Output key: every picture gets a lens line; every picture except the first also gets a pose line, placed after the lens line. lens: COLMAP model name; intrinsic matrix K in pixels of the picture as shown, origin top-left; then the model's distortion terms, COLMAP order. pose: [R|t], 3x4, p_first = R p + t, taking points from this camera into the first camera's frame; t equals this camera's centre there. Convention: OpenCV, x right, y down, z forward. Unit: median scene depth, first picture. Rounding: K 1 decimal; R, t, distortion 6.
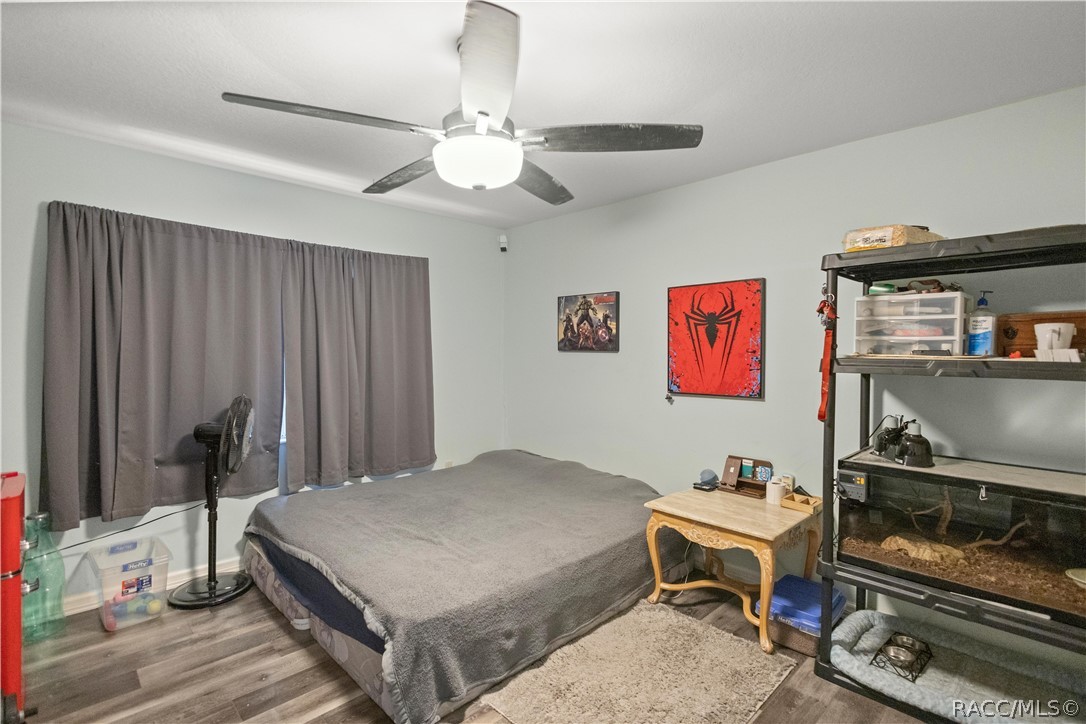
lens RADIAL K [[502.8, 0, 548.0], [0, 502.8, 361.8], [0, 0, 1]] dist [0.004728, -0.001454]
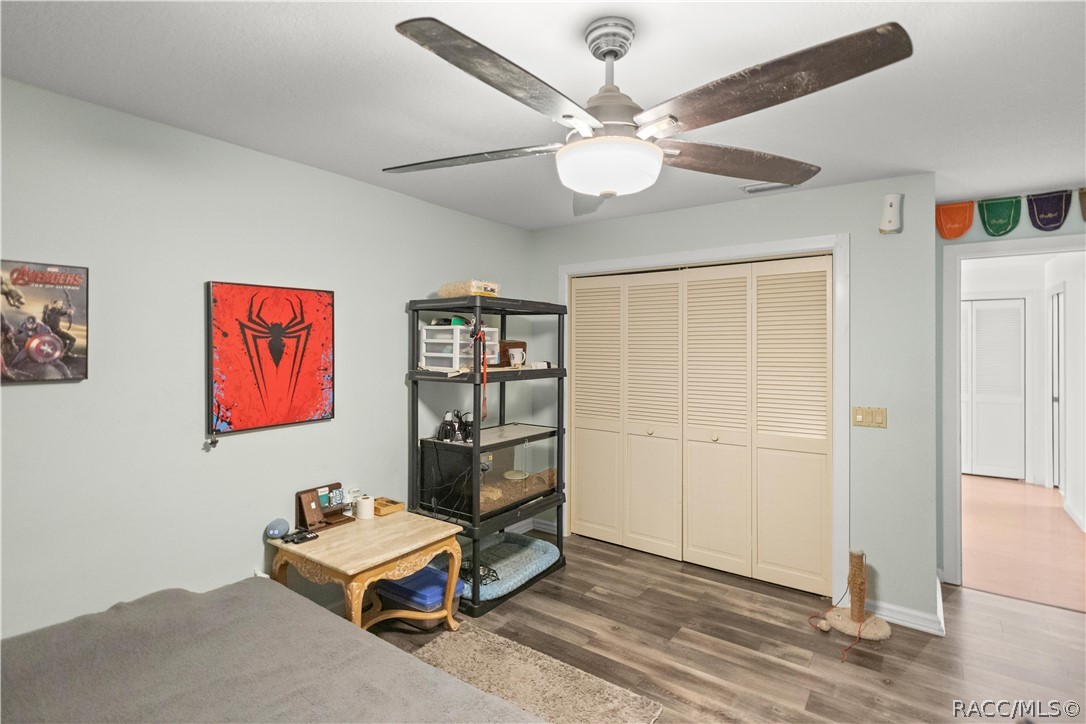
lens RADIAL K [[502.8, 0, 556.0], [0, 502.8, 342.5], [0, 0, 1]] dist [0.004728, -0.001454]
pose [[-0.146659, 0.002158, 0.989185, -0.543414], [0.022897, 0.999737, 0.001214, -0.057700], [-0.988922, 0.022828, -0.146670, 0.682057]]
